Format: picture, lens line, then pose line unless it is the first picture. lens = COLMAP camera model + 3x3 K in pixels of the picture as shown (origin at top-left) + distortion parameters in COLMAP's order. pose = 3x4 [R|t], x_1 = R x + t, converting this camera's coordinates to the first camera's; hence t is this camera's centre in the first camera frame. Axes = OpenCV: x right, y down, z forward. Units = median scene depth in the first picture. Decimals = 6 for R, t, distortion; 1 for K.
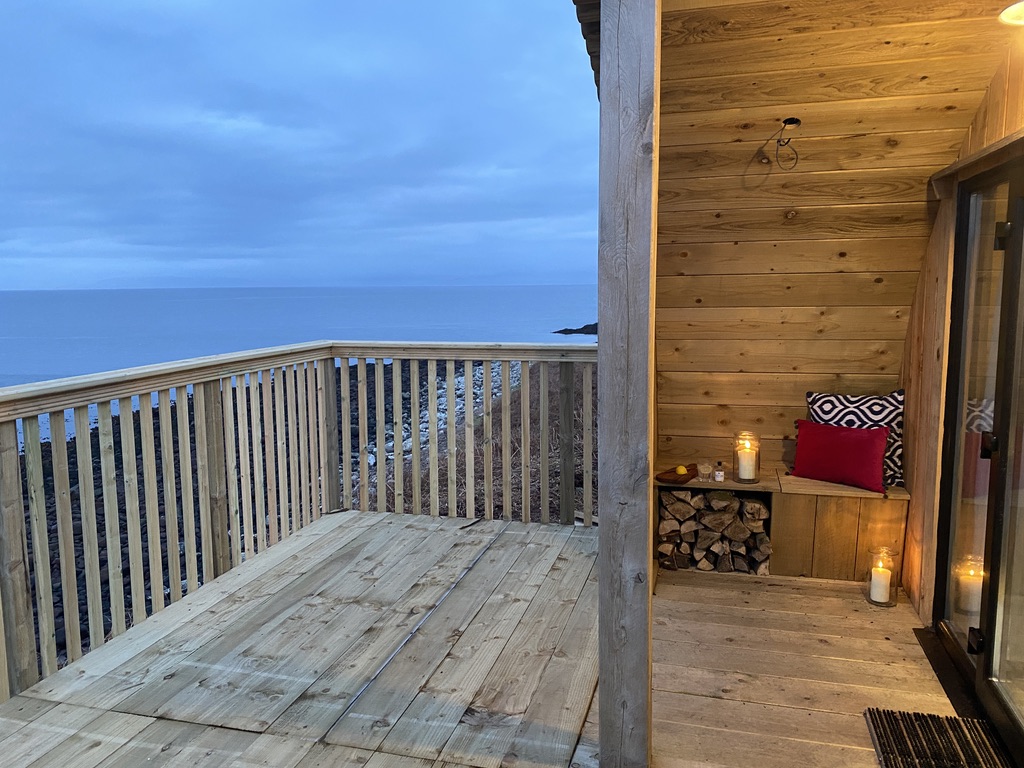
lens RADIAL K [[807.9, 0, 512.0], [0, 807.9, 384.0], [0, 0, 1]] dist [0.007600, 0.001928]
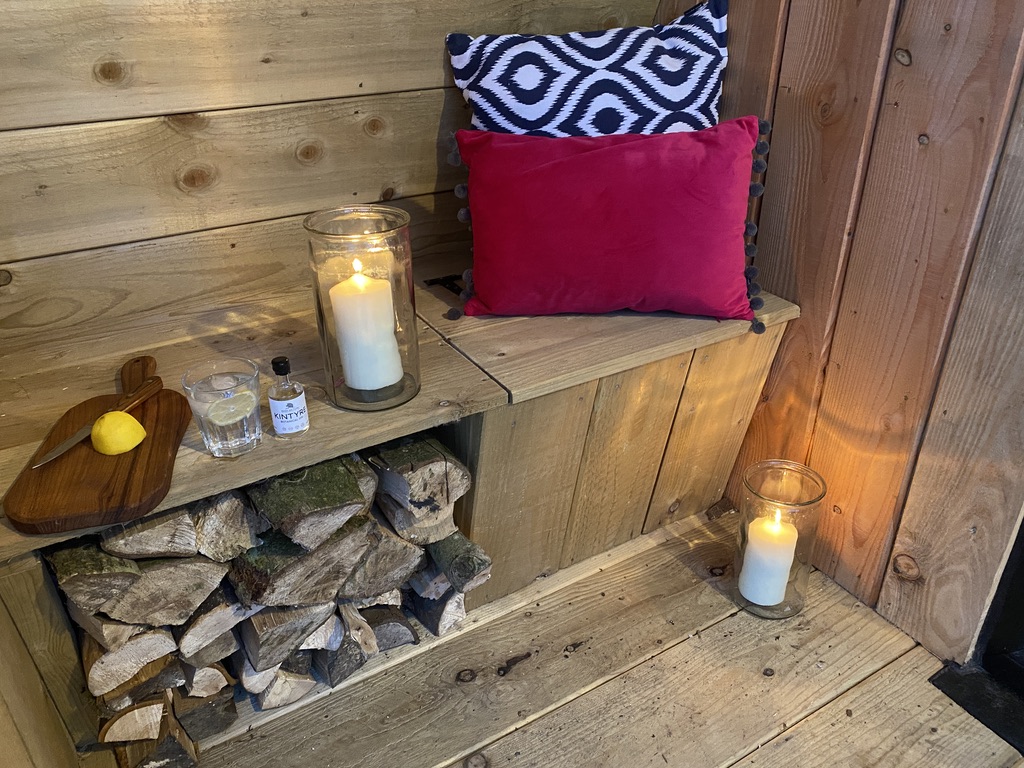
lens RADIAL K [[807.9, 0, 512.0], [0, 807.9, 384.0], [0, 0, 1]] dist [0.007600, 0.001928]
pose [[0.705241, -0.330453, 0.627245, 0.151682], [0.097213, 0.921446, 0.376147, 0.019646], [-0.702272, -0.204298, 0.681966, 0.779335]]
